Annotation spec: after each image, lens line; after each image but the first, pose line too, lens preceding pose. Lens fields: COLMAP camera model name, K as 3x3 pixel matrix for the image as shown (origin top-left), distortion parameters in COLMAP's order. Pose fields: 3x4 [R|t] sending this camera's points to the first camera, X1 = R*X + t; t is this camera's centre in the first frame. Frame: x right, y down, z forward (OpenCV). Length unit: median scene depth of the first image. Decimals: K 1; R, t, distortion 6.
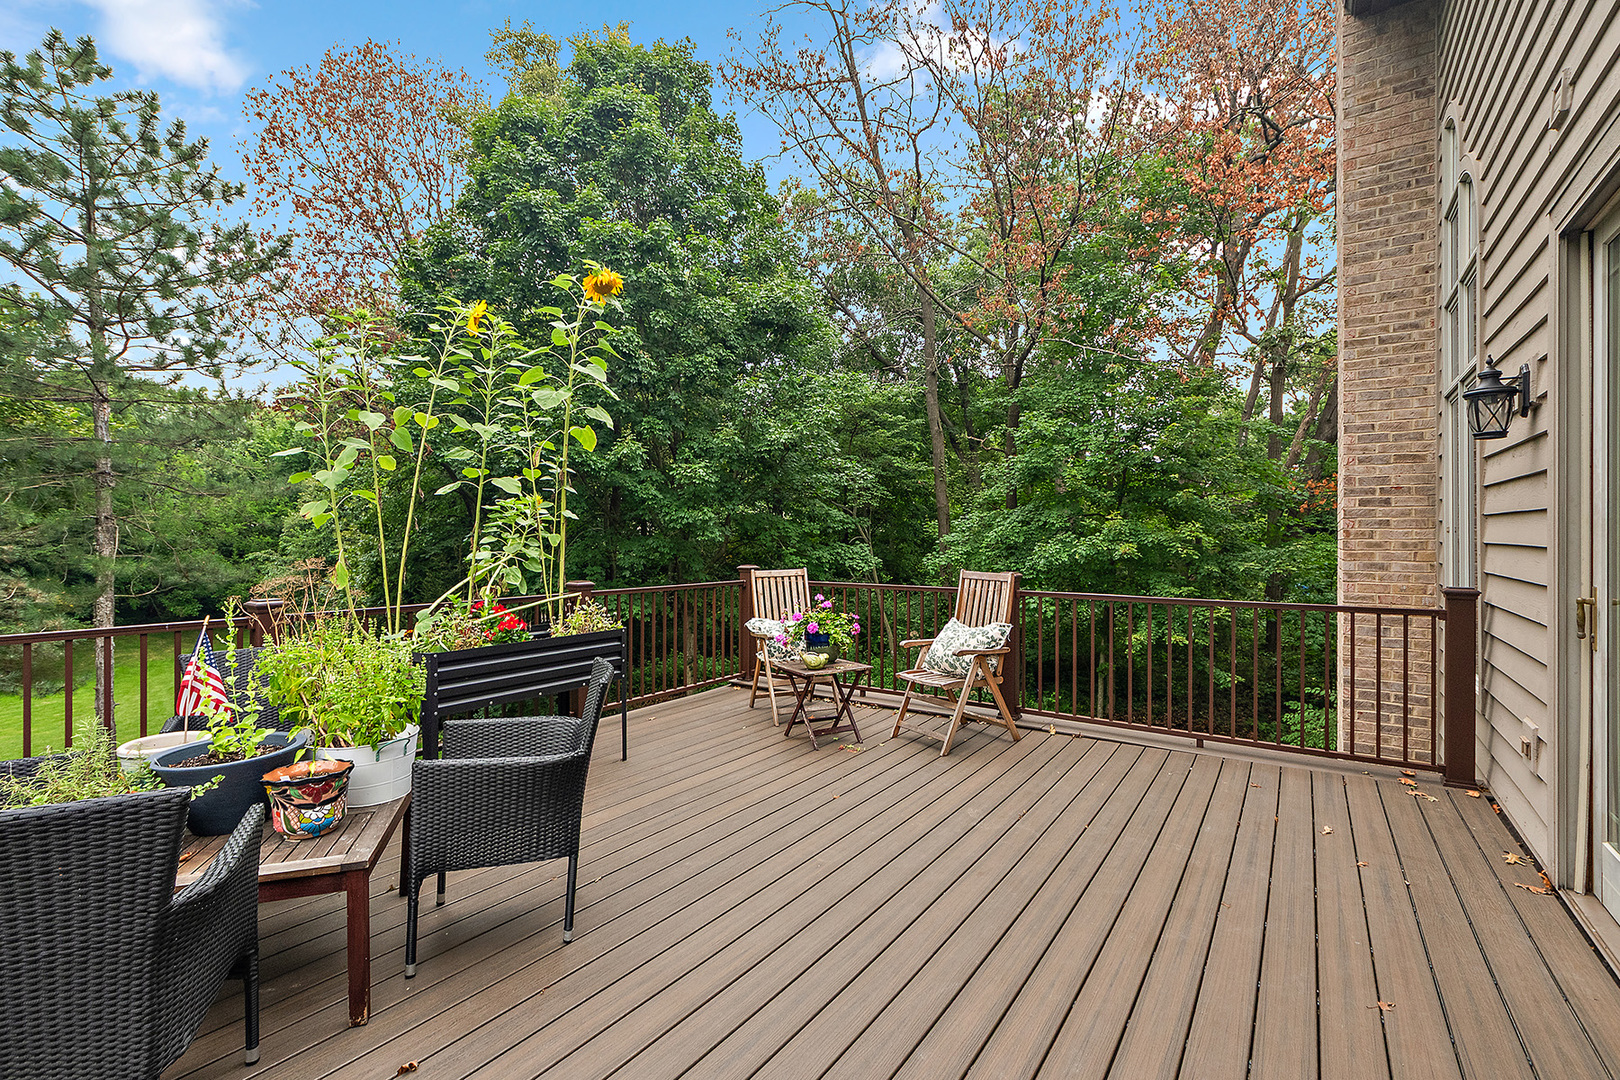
lens RADIAL K [[743.8, 0, 807.4], [0, 743.8, 577.1], [0, 0, 1]] dist [-0.015321, 0.010101]
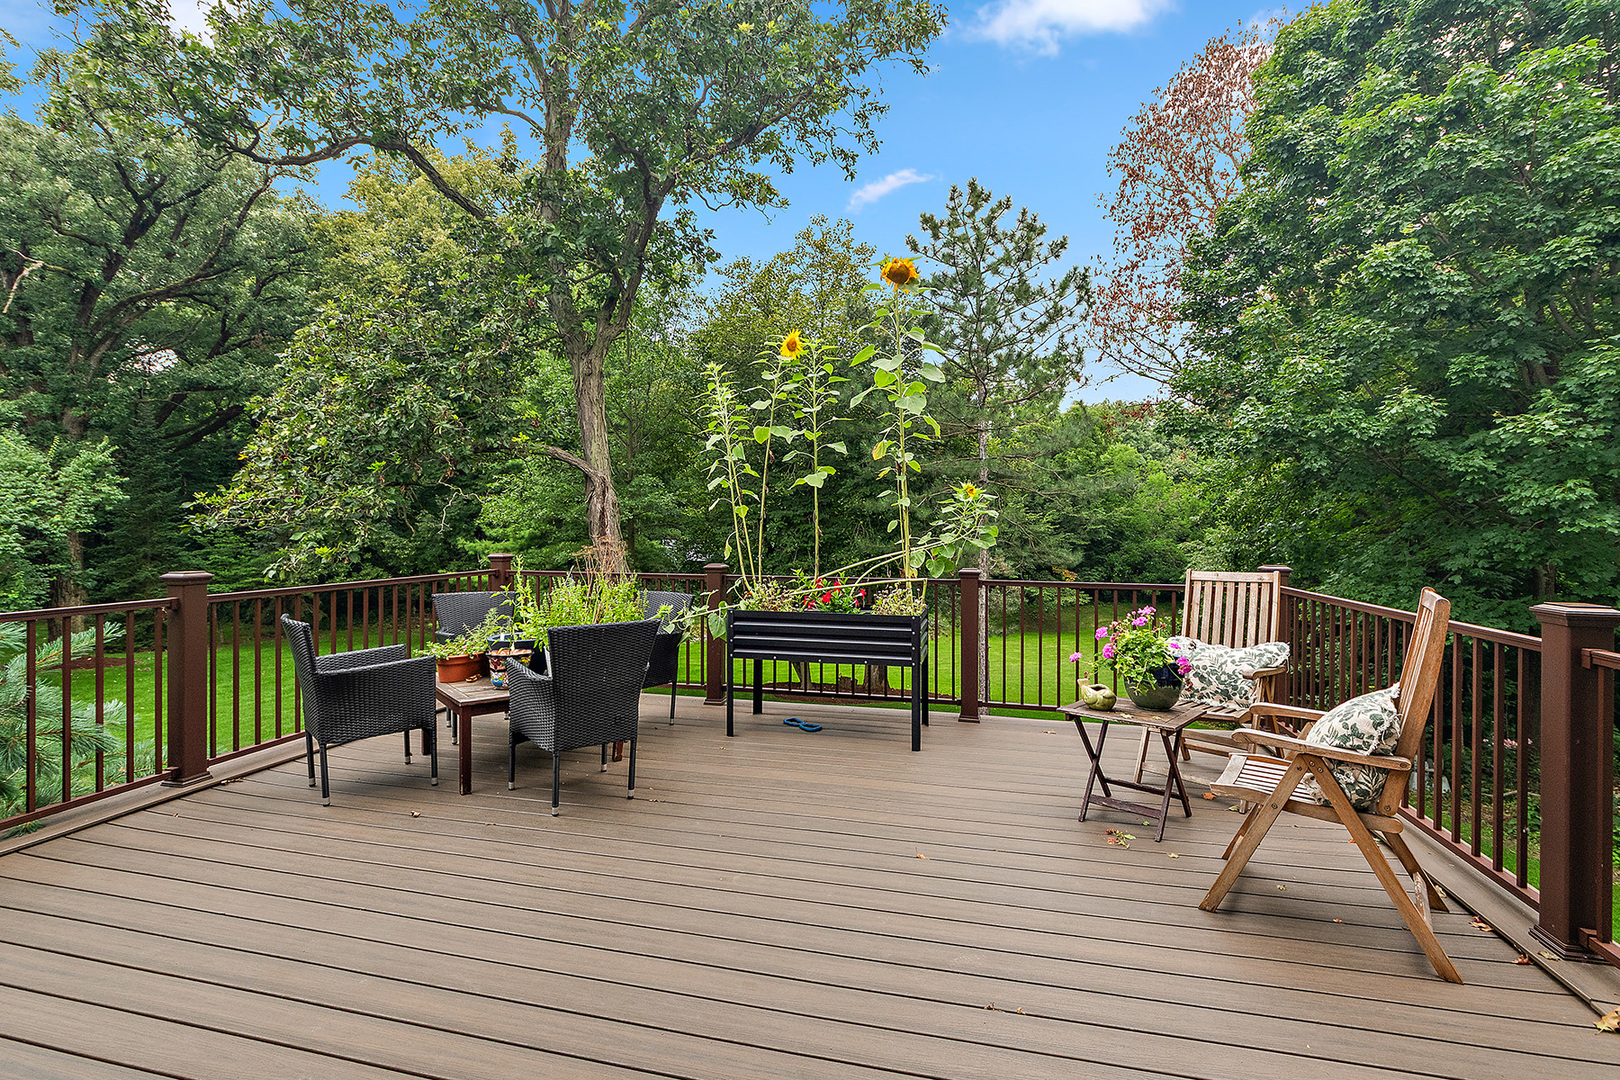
lens RADIAL K [[736.6, 0, 810.1], [0, 736.6, 544.9], [0, 0, 1]] dist [-0.002564, -0.000333]
pose [[0.335241, 0.017637, -0.941967, 0.581403], [-0.047898, 0.998851, 0.001655, -0.022158], [0.940914, 0.044564, 0.335700, 0.496880]]
